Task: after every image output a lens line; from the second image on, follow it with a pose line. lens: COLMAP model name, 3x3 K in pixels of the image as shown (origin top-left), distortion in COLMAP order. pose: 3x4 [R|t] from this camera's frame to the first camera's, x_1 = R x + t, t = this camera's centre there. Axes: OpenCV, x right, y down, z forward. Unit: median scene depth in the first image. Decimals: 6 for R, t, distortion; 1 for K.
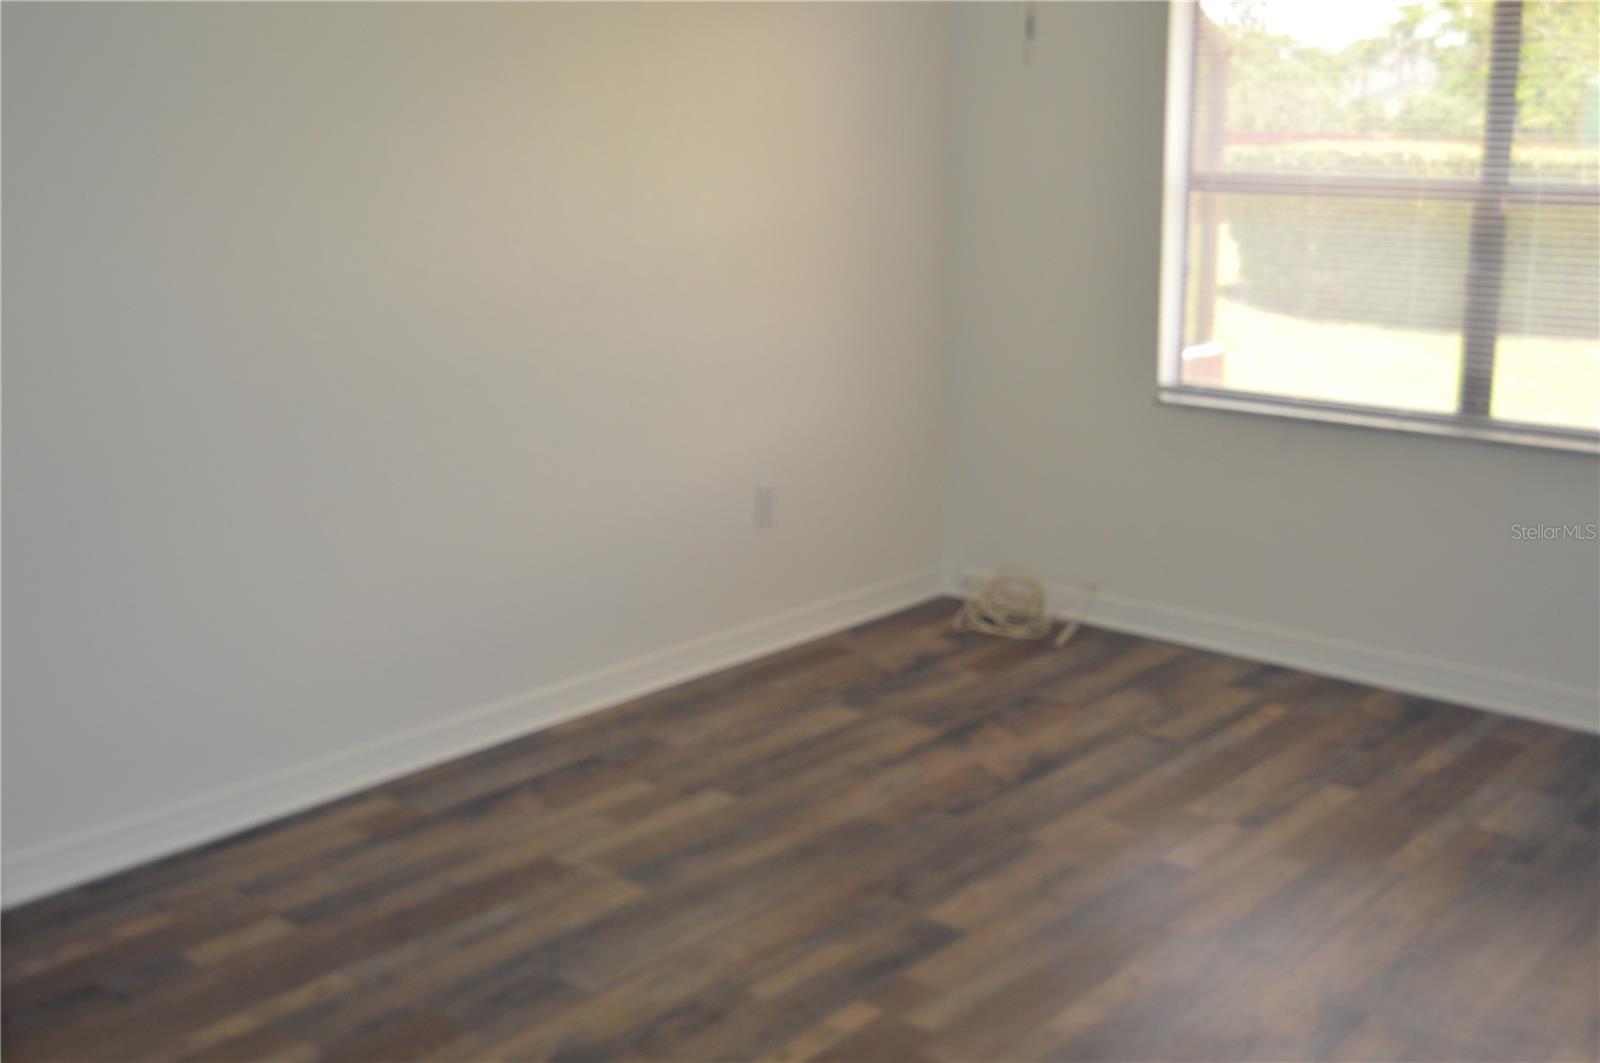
lens RADIAL K [[1739.4, 0, 797.7], [0, 1739.4, 542.0], [0, 0, 1]] dist [-0.070786, 0.000000]
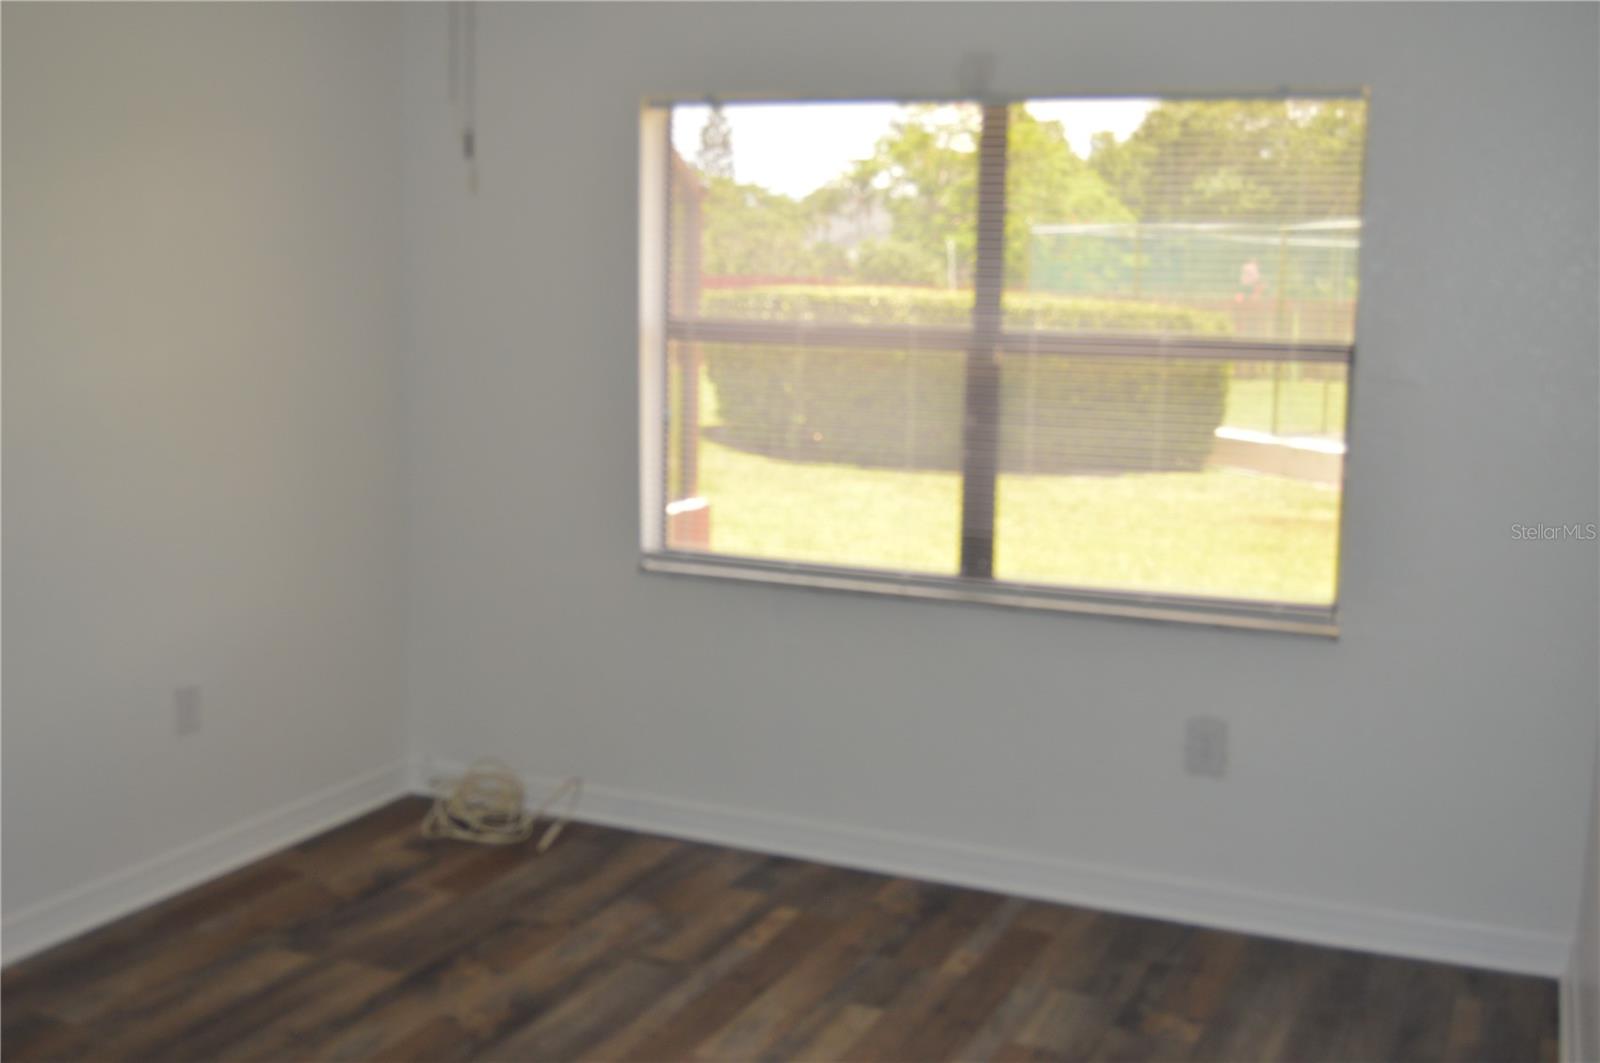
lens RADIAL K [[1739.4, 0, 796.3], [0, 1739.4, 520.7], [0, 0, 1]] dist [-0.070786, 0.000000]
pose [[0.957339, -0.021273, 0.288182, 0.026088], [0.047419, 0.995332, -0.084054, -0.028378], [-0.285049, 0.094133, 0.953879, 0.118489]]
